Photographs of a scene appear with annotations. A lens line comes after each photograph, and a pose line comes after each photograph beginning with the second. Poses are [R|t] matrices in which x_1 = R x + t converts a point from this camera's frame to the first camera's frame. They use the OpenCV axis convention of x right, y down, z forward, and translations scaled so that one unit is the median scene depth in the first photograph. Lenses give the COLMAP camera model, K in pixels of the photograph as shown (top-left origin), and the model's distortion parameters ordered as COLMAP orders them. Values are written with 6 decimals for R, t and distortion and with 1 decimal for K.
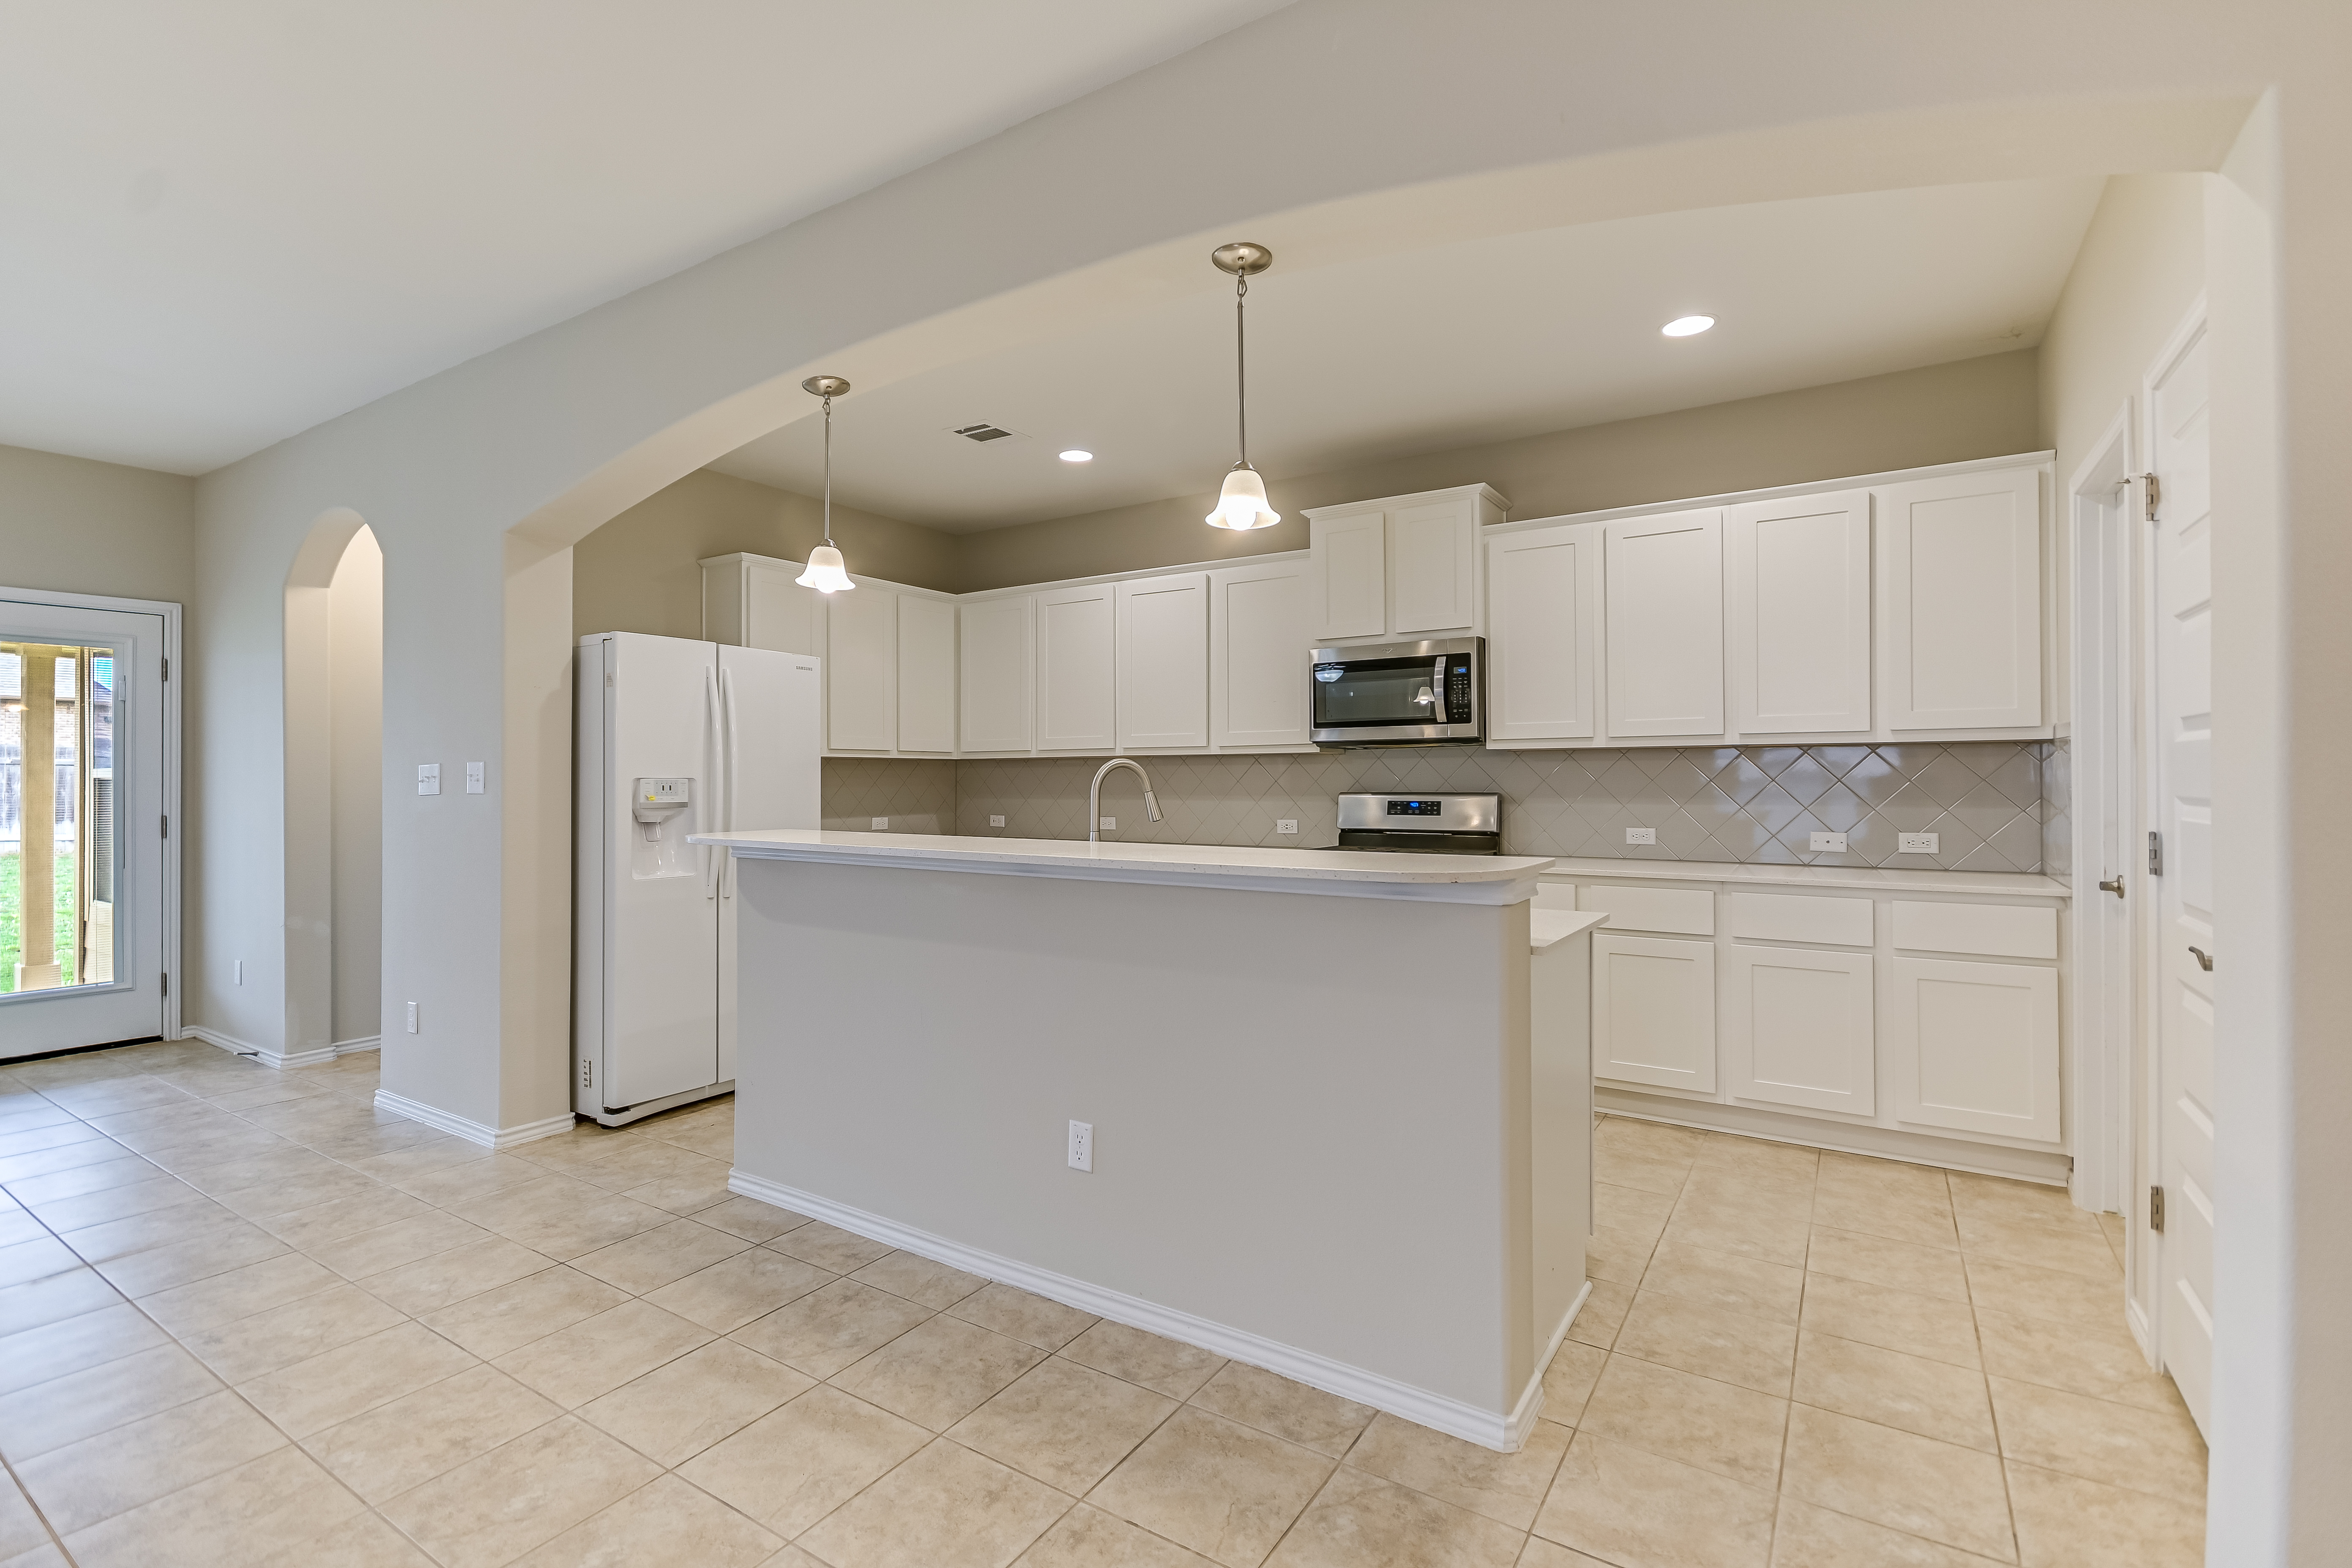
lens RADIAL K [[1079.5, 0, 1178.8], [0, 1079.5, 774.9], [0, 0, 1]] dist [0.003349, -0.000570]
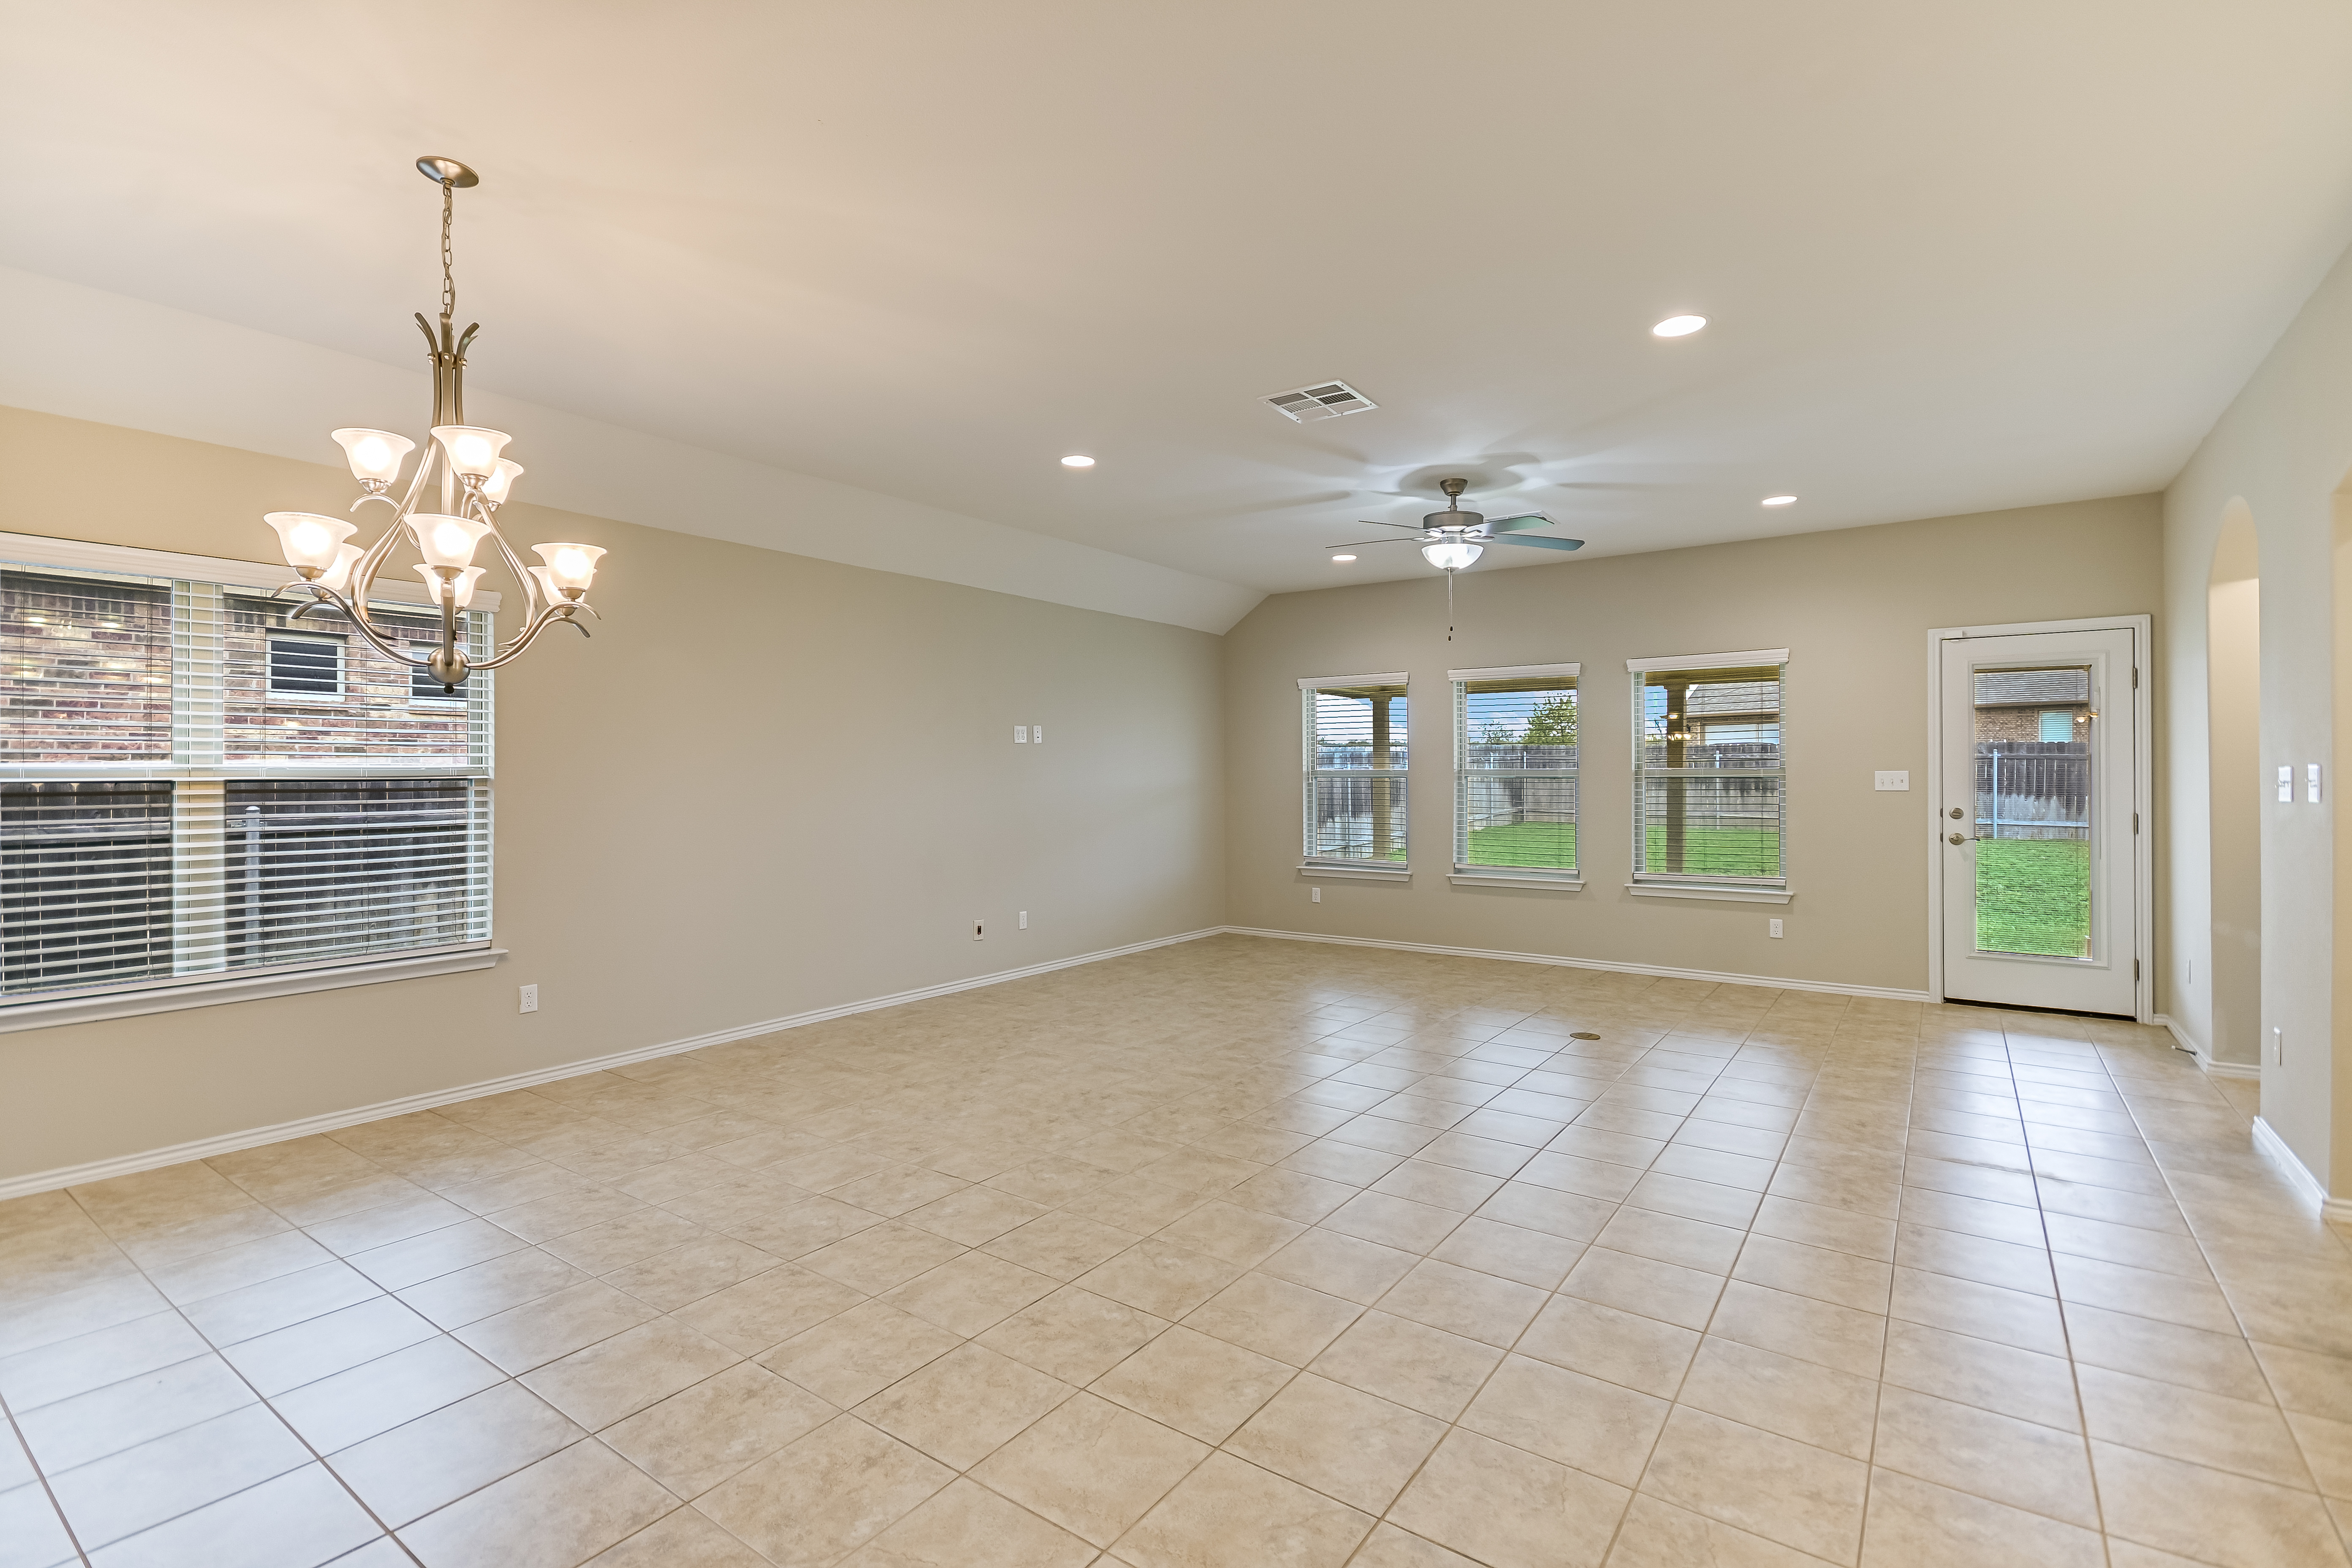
lens RADIAL K [[1079.5, 0, 1173.5], [0, 1079.5, 772.5], [0, 0, 1]] dist [0.003349, -0.000570]
pose [[-0.031889, -0.001101, -0.999491, 0.188240], [0.006948, 0.999975, -0.001323, -0.009124], [0.999467, -0.006986, -0.031881, 0.084358]]
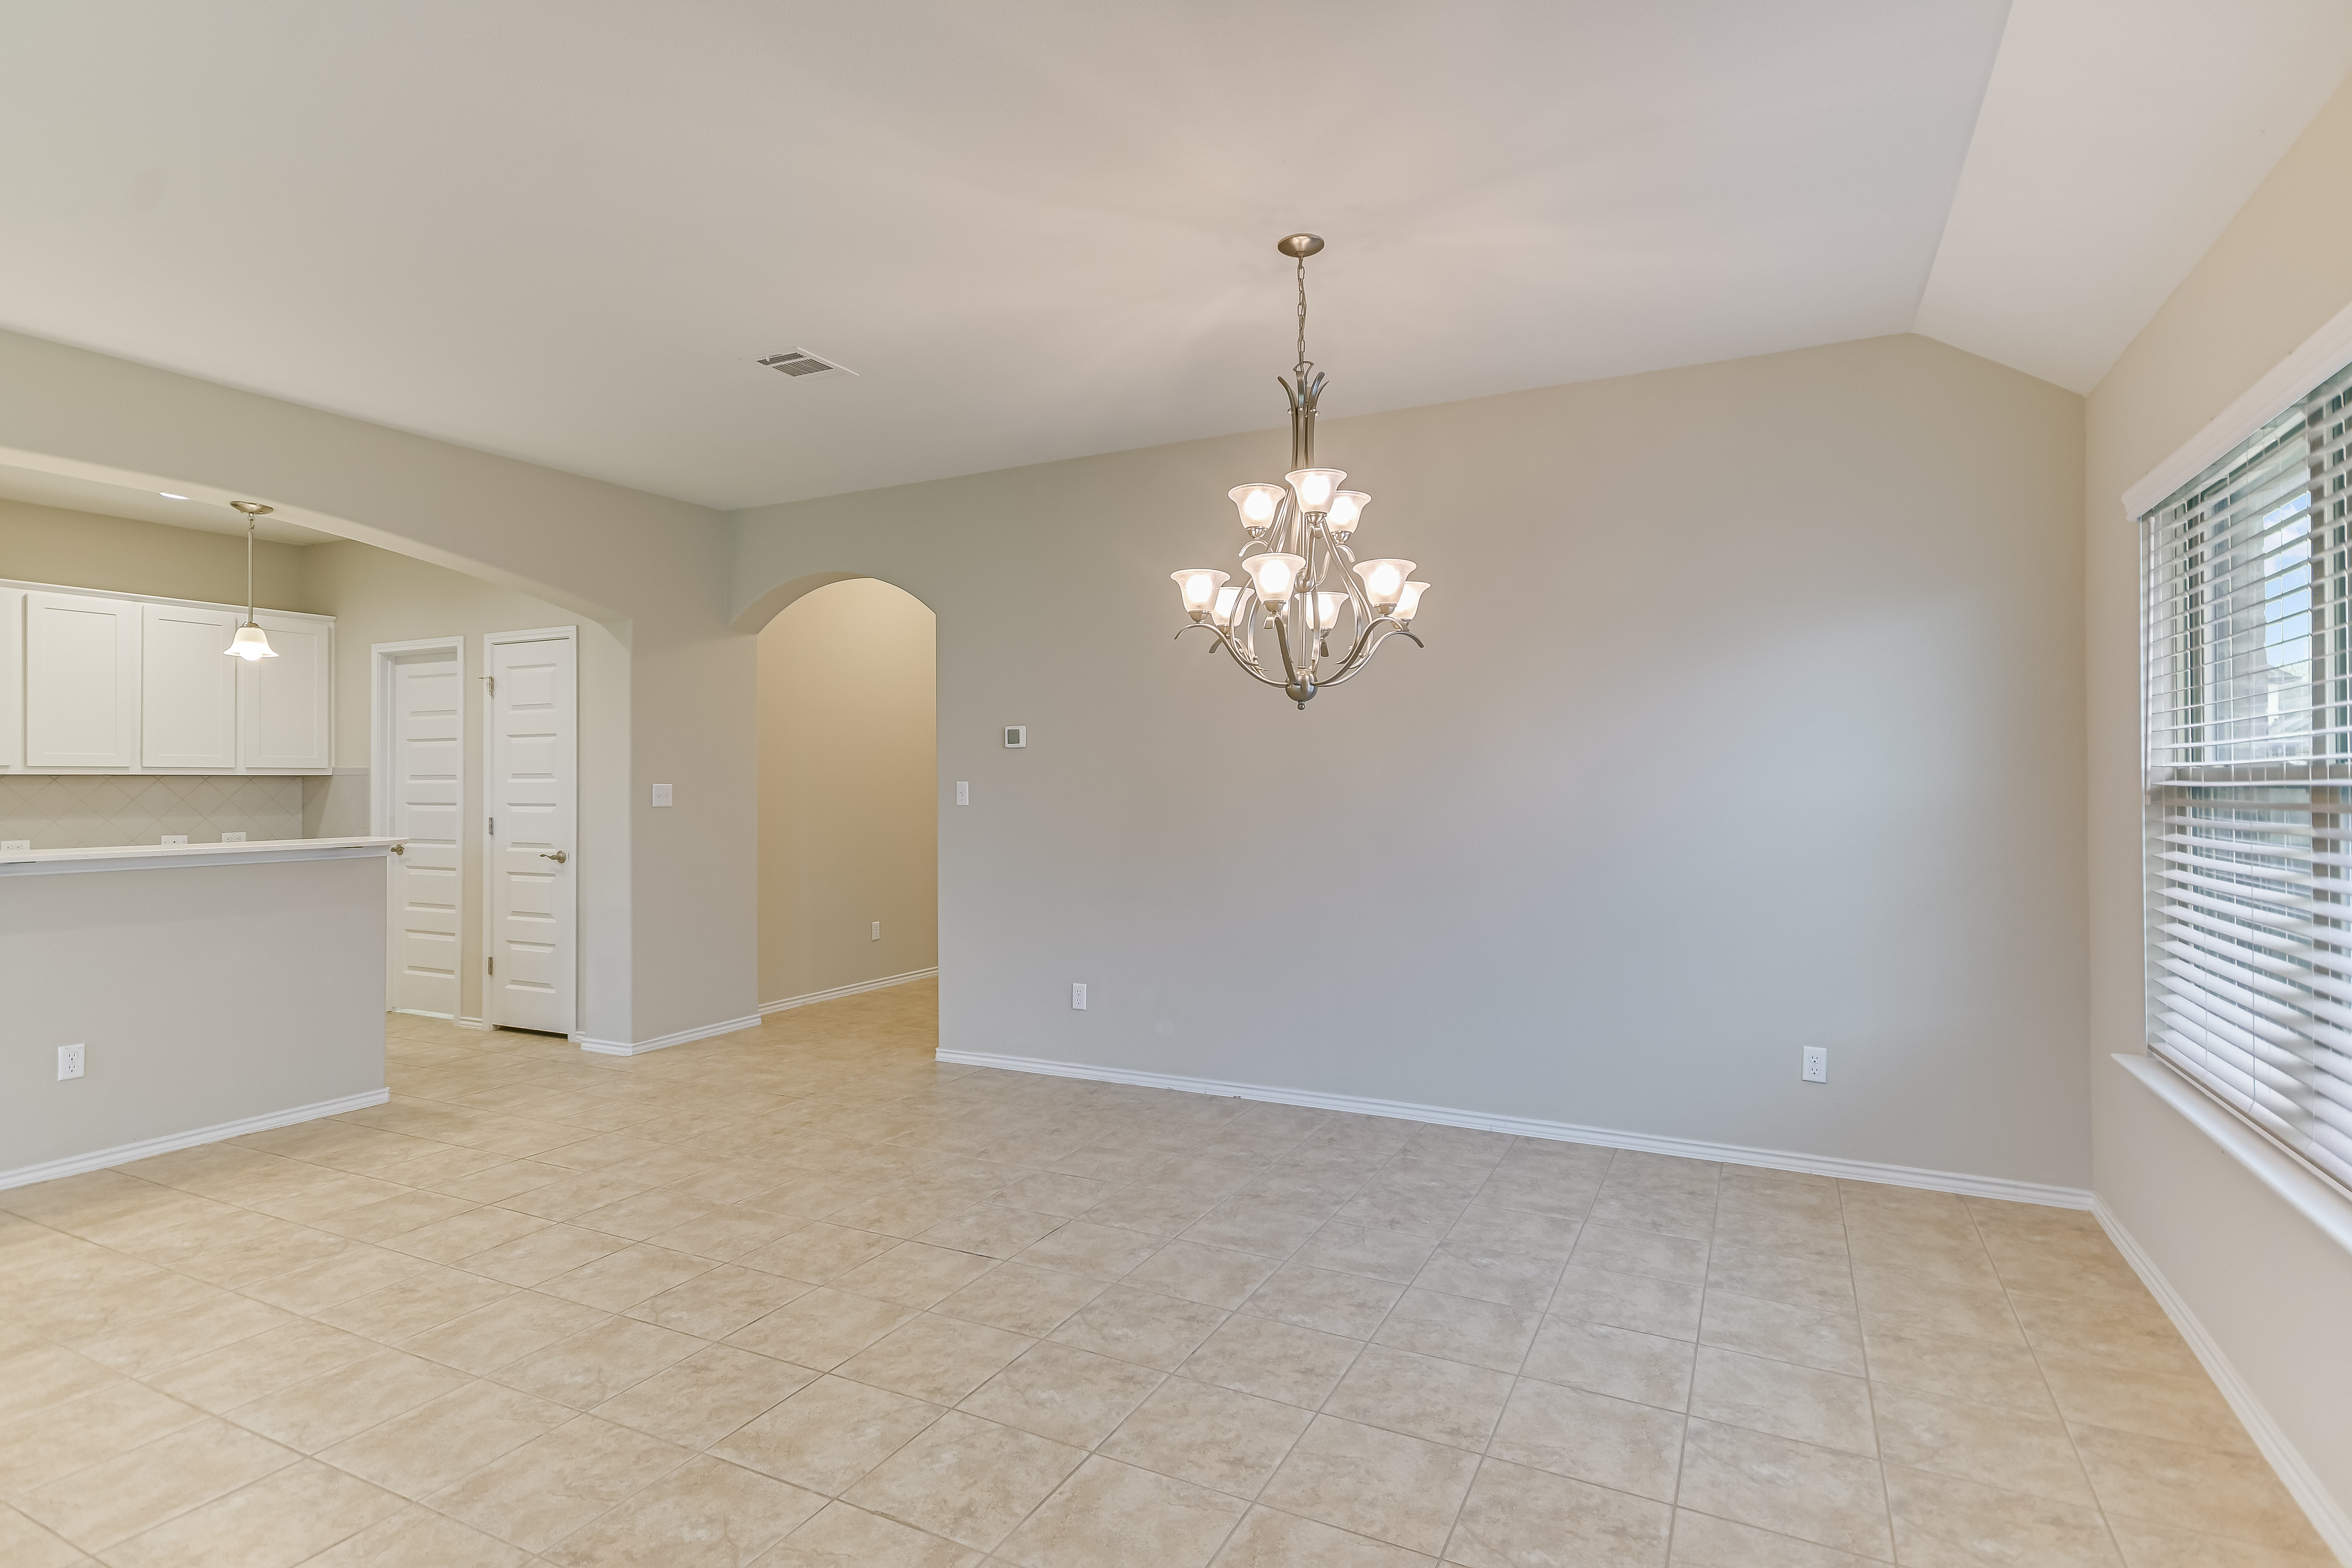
lens RADIAL K [[1174.7, 0, 1165.9], [0, 1174.7, 791.5], [0, 0, 1]] dist [0.009486, -0.000882]
pose [[-0.115769, -0.000441, 0.993276, -2.232271], [-0.002433, 0.999997, 0.000160, -0.002540], [-0.993273, -0.002398, -0.115770, -0.386072]]
